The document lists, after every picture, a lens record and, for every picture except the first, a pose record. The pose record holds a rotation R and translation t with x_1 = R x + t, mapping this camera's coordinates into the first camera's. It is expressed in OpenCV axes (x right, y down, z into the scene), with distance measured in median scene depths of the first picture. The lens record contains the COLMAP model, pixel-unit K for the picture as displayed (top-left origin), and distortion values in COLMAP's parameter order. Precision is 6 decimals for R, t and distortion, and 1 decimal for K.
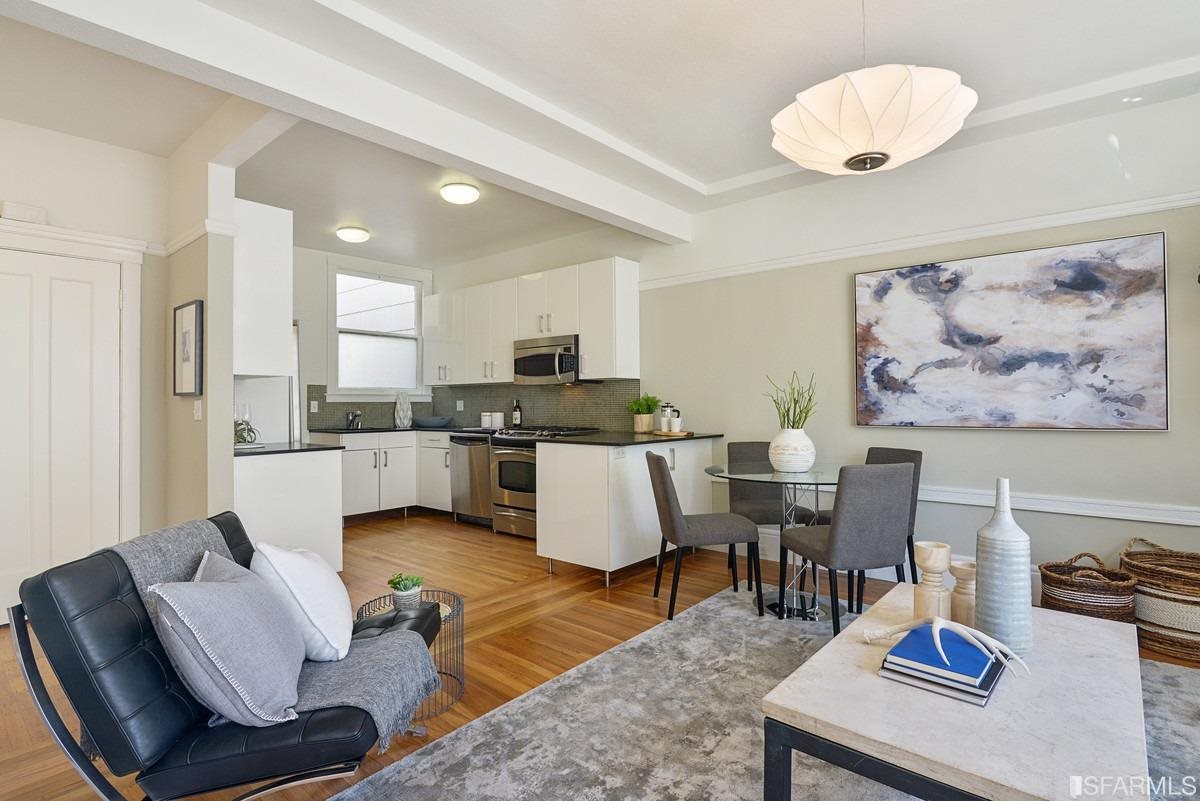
lens RADIAL K [[589.6, 0, 607.5], [0, 589.6, 399.8], [0, 0, 1]] dist [-0.003192, -0.000300]
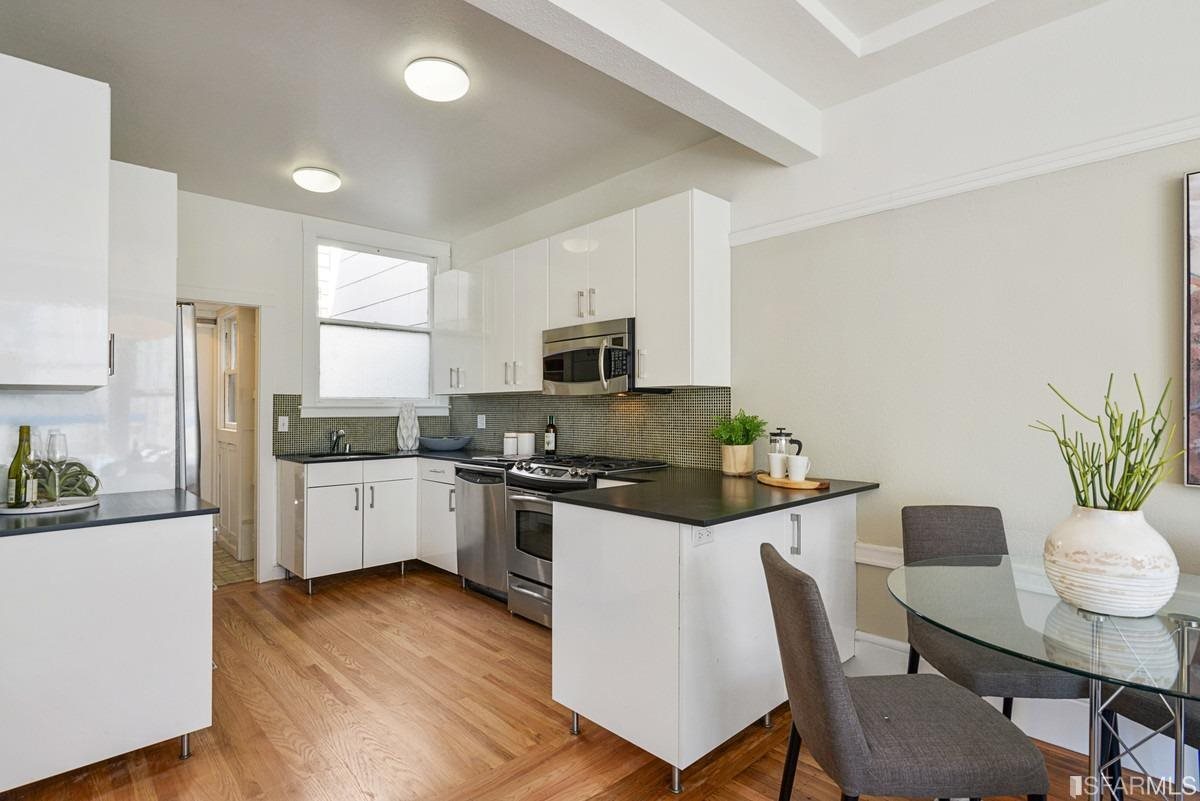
lens RADIAL K [[604.1, 0, 607.2], [0, 604.1, 411.6], [0, 0, 1]] dist [-0.003227, -0.001015]
pose [[0.991978, 0.003679, -0.126359, 0.004944], [-0.001827, 0.999889, 0.014771, -0.018449], [0.126399, -0.014422, 0.991875, 0.346815]]
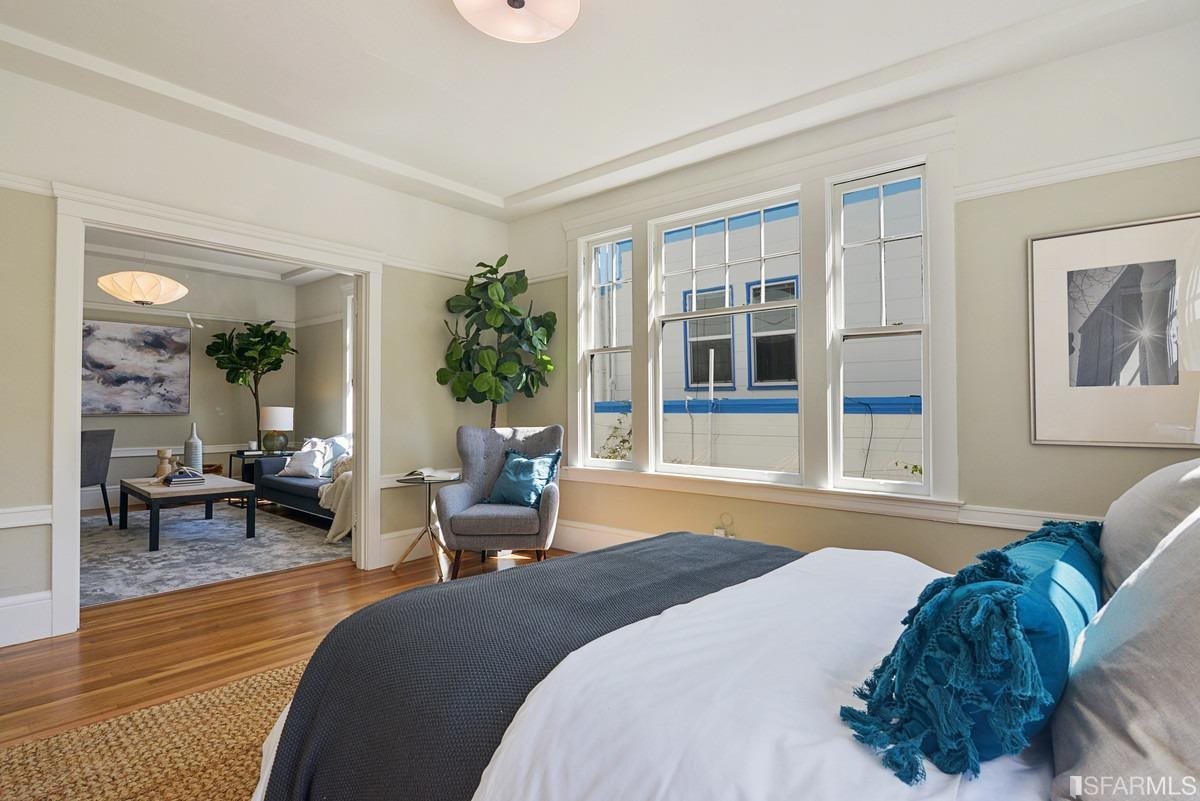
lens RADIAL K [[589.6, 0, 607.5], [0, 589.6, 399.8], [0, 0, 1]] dist [-0.003192, -0.000300]
pose [[0.011344, 0.019355, 0.999748, -0.810383], [-0.003737, 0.999806, -0.019313, 0.021536], [-0.999929, -0.003517, 0.011414, -0.403621]]
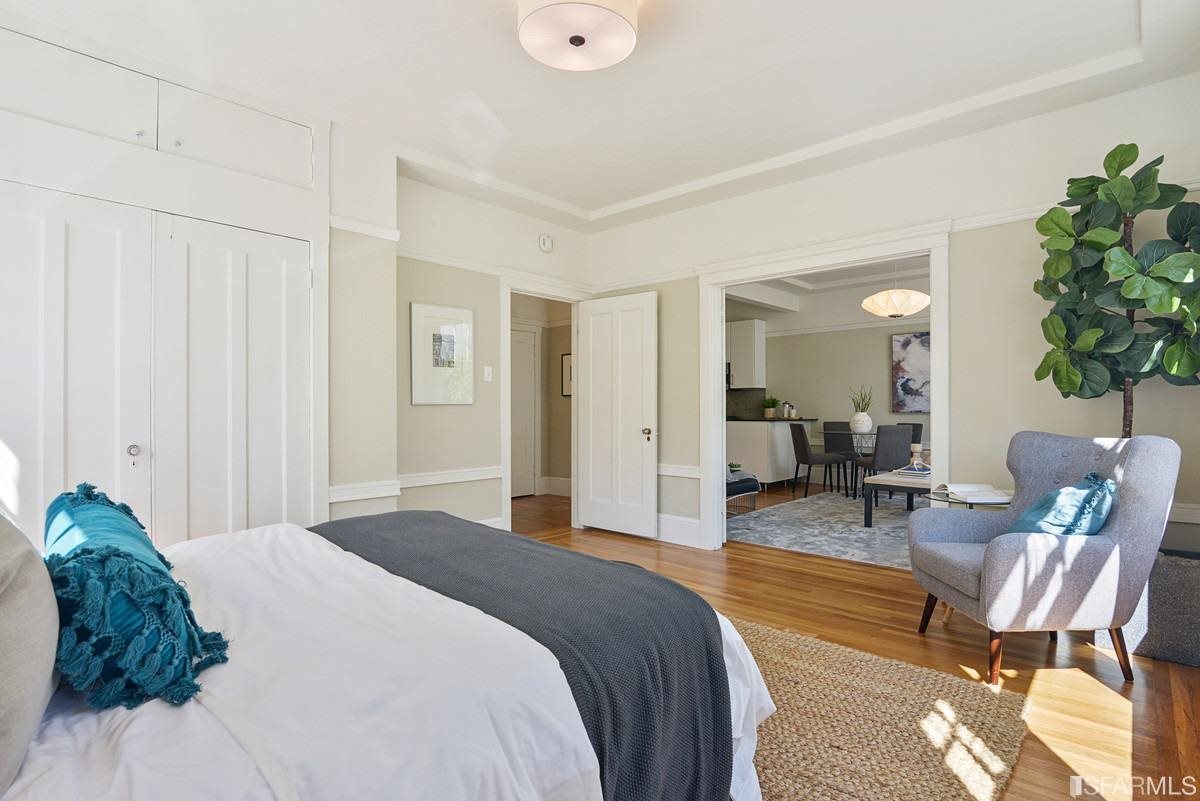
lens RADIAL K [[604.1, 0, 607.2], [0, 604.1, 411.6], [0, 0, 1]] dist [-0.003227, -0.001015]
pose [[0.999046, 0.003753, -0.043506, -0.340179], [-0.003367, 0.999954, 0.008939, 0.020123], [0.043537, -0.008784, 0.999013, -0.814427]]
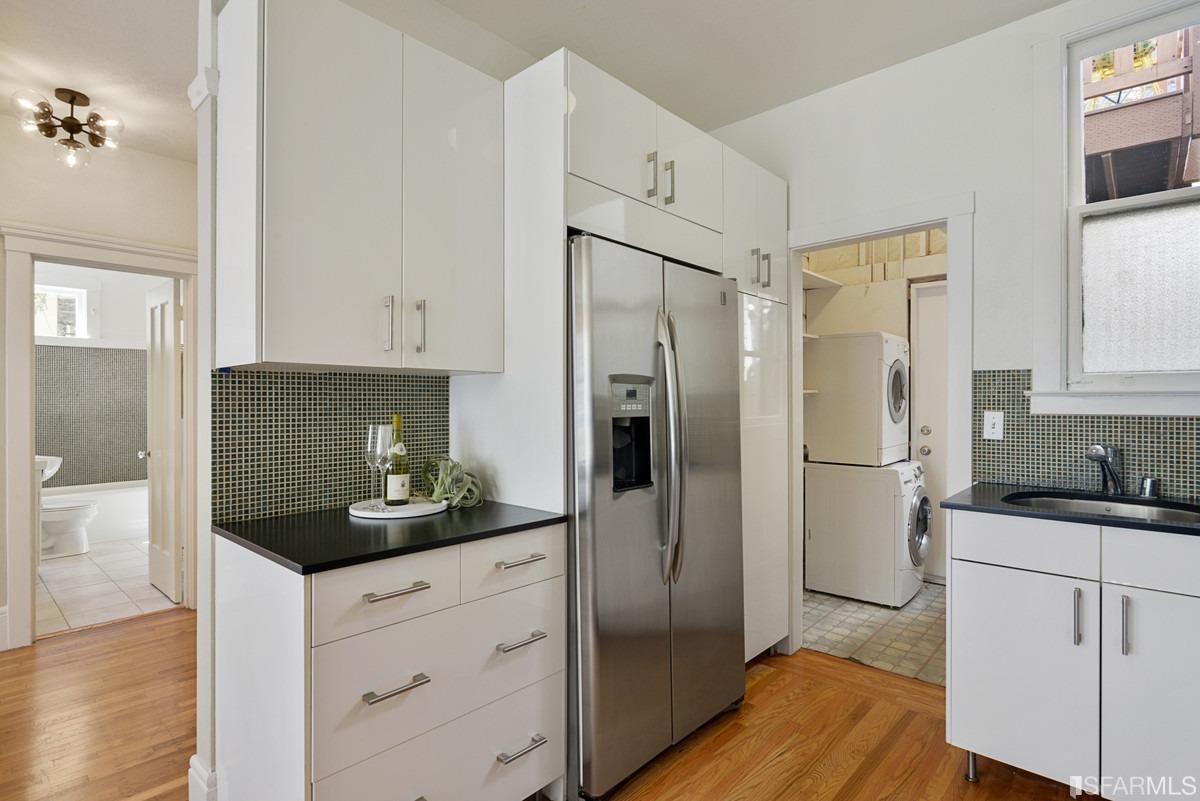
lens RADIAL K [[589.6, 0, 607.5], [0, 589.6, 399.8], [0, 0, 1]] dist [-0.003192, -0.000300]
pose [[-0.044508, -0.000207, -0.999009, -0.104669], [0.004823, 0.999988, -0.000422, -0.007468], [0.998997, -0.004837, -0.044507, 0.887933]]
